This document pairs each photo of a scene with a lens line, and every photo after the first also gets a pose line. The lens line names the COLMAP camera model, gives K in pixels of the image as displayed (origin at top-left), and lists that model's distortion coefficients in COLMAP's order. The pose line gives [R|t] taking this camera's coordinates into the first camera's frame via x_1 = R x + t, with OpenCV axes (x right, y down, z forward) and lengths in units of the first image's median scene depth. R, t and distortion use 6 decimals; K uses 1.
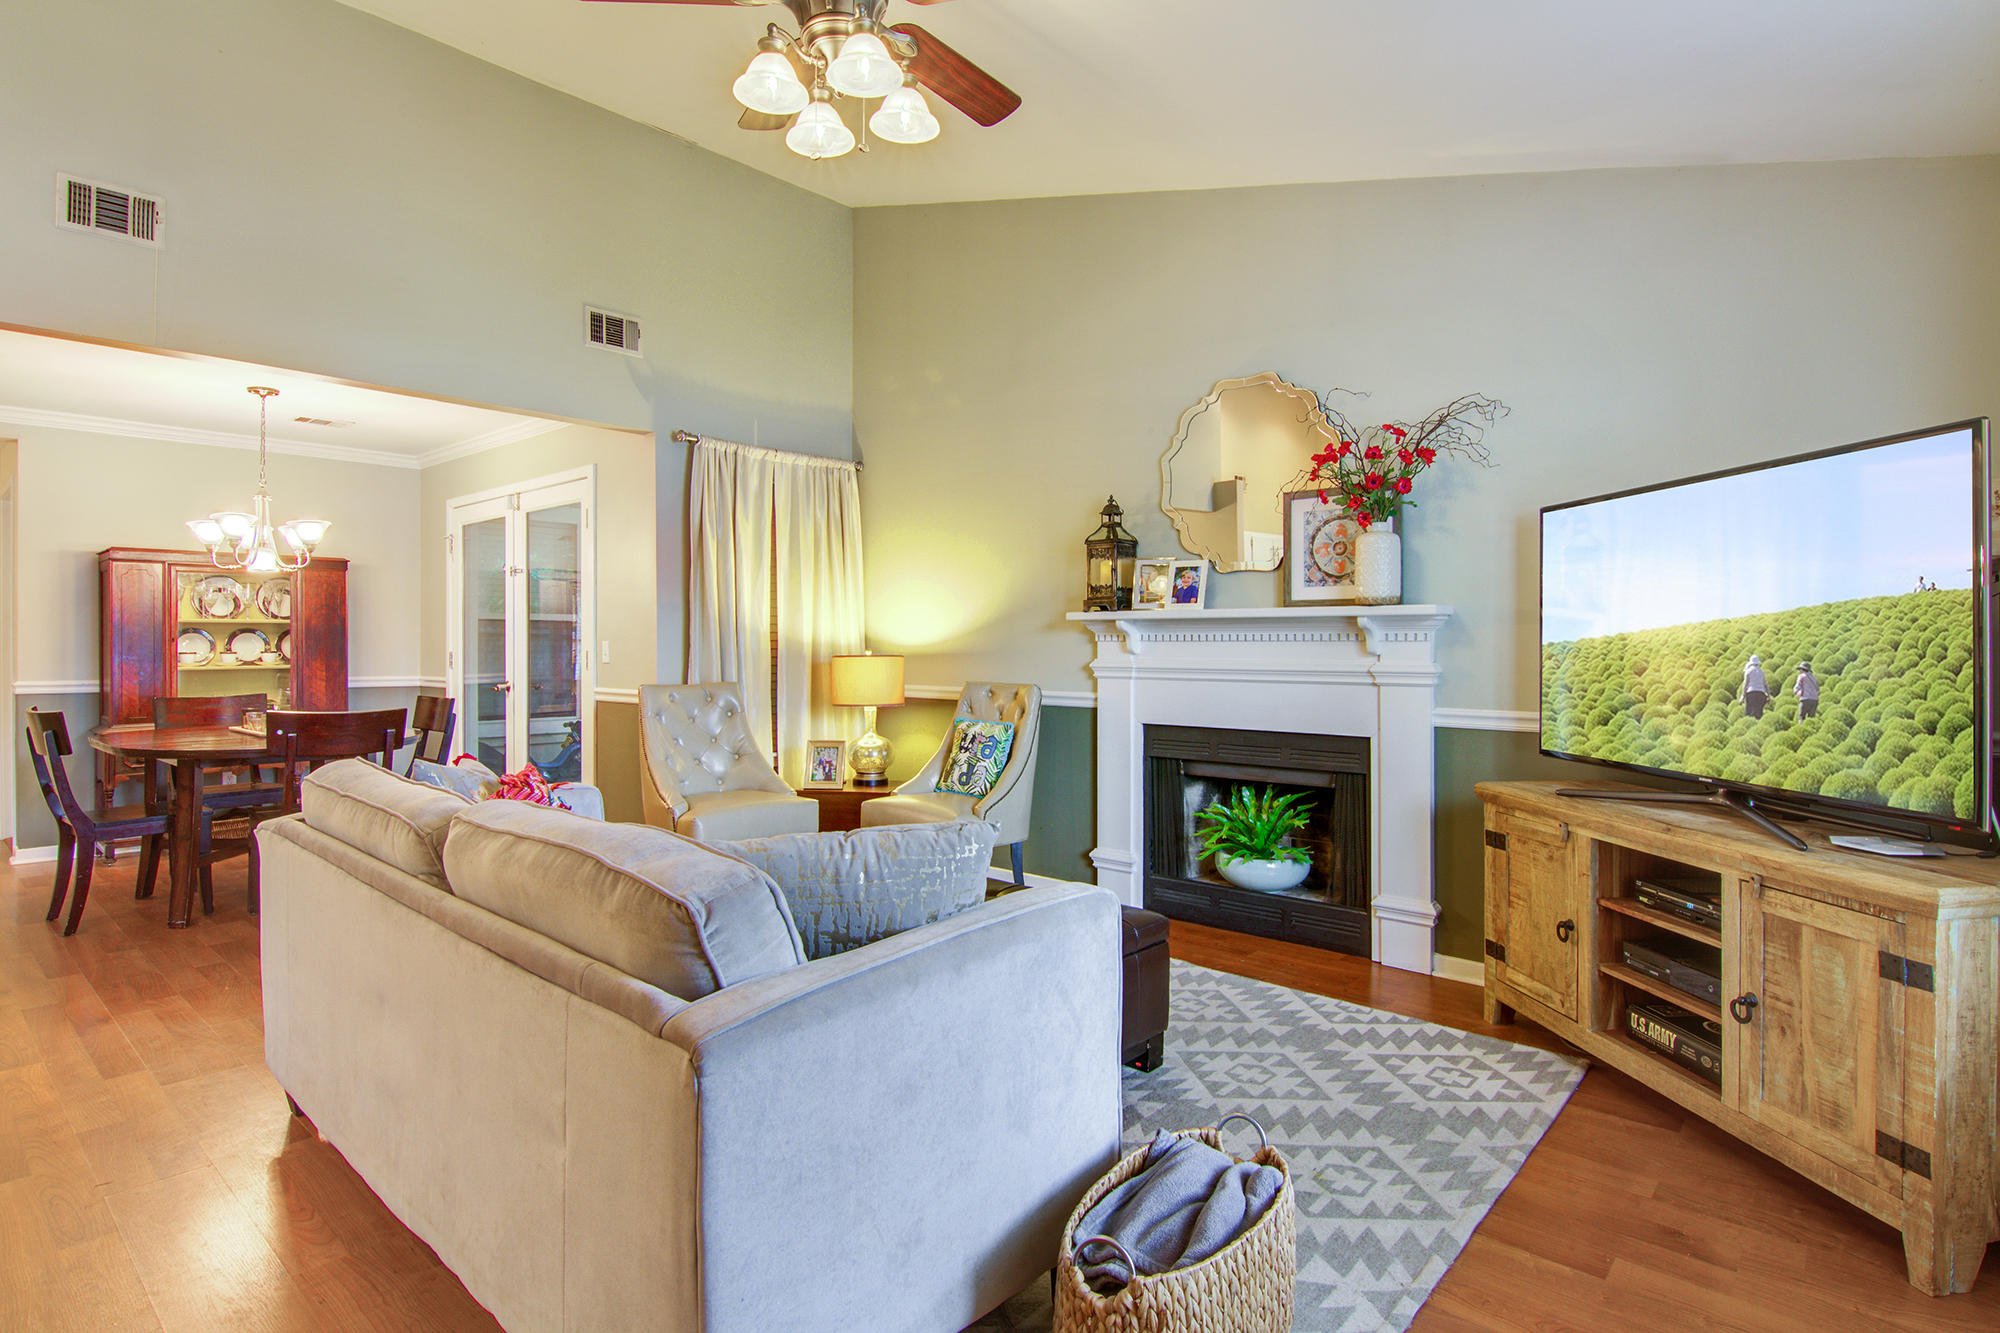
lens RADIAL K [[1012.6, 0, 969.5], [0, 1012.6, 641.2], [0, 0, 1]] dist [-0.014655, -0.003713]
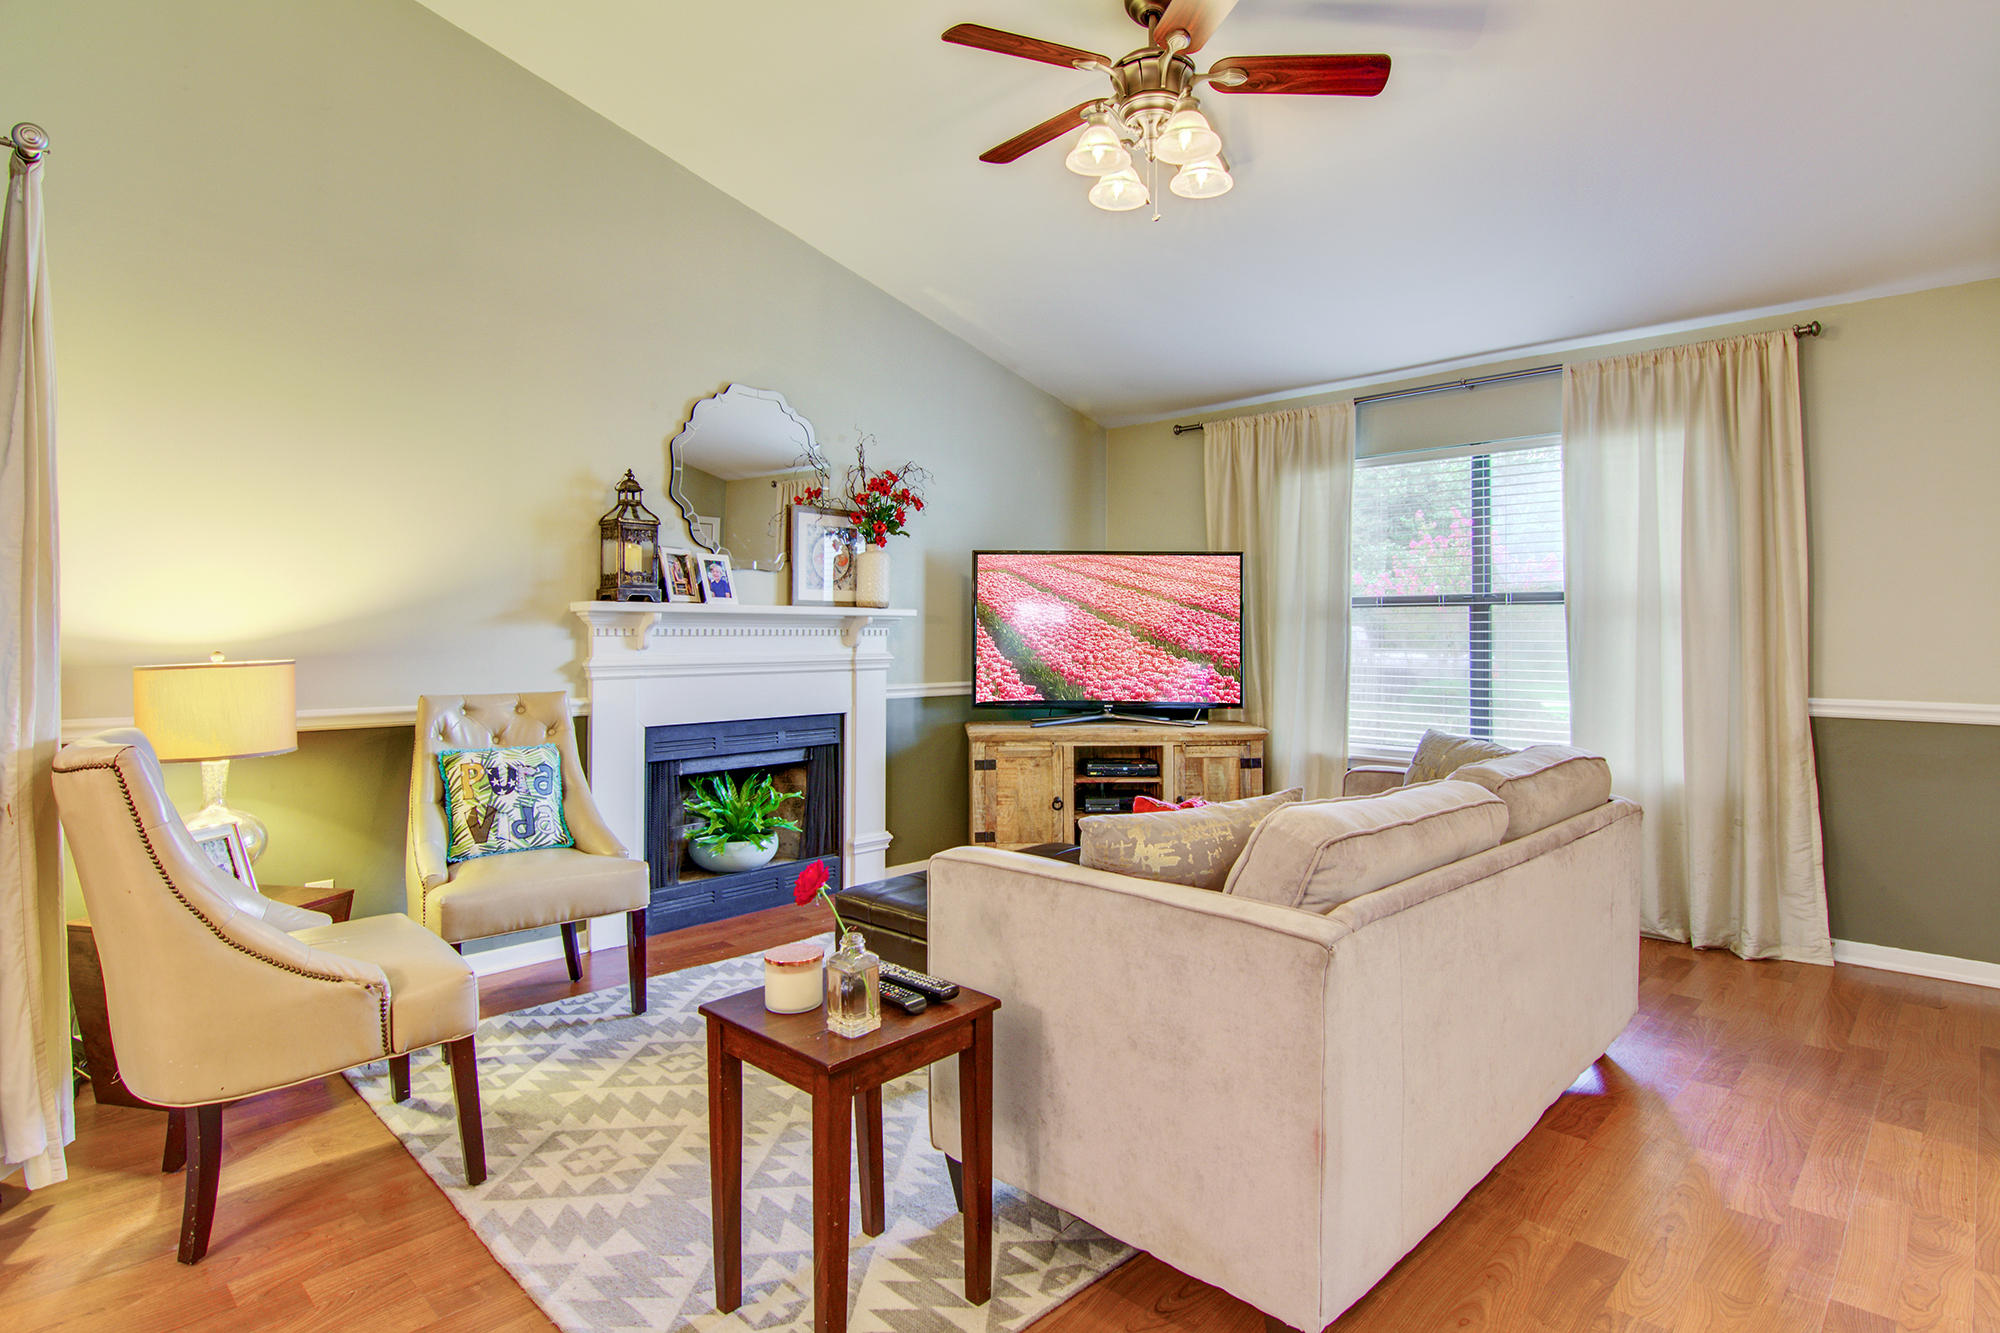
lens RADIAL K [[1012.6, 0, 1000.1], [0, 1012.6, 634.0], [0, 0, 1]] dist [-0.014655, -0.003713]
pose [[0.040245, -0.002572, 0.999187, -0.714932], [-0.002056, 0.999994, 0.002657, -0.004746], [-0.999188, -0.002161, 0.040239, 0.640812]]
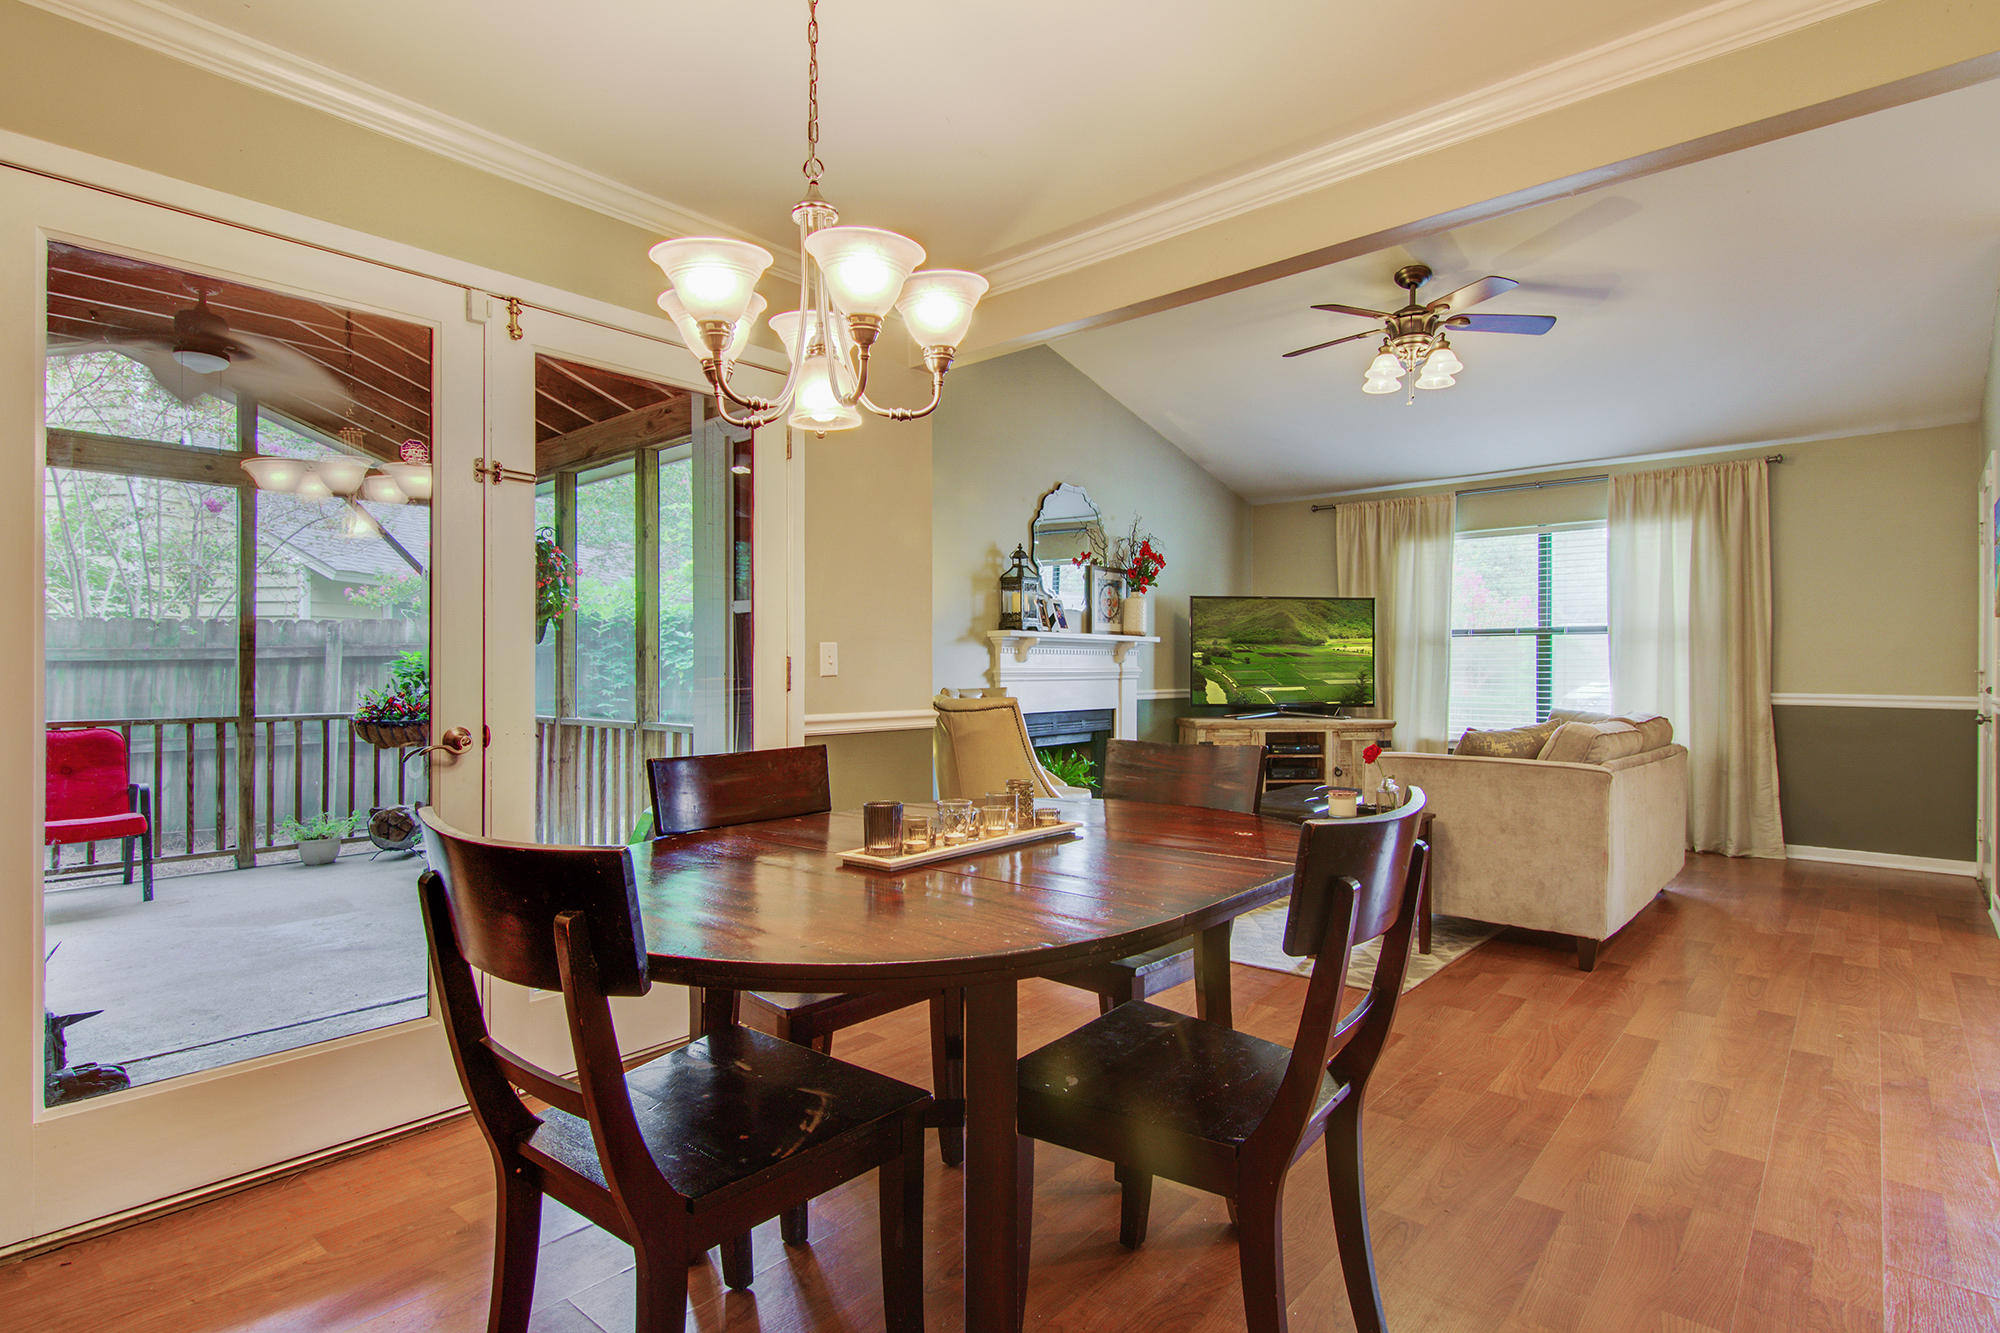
lens RADIAL K [[1012.6, 0, 950.7], [0, 1012.6, 686.4], [0, 0, 1]] dist [-0.014655, -0.003713]
pose [[0.011682, -0.021136, 0.999708, -1.187141], [-0.002723, 0.999772, 0.021169, 0.015091], [-0.999928, -0.002970, 0.011622, 1.067843]]
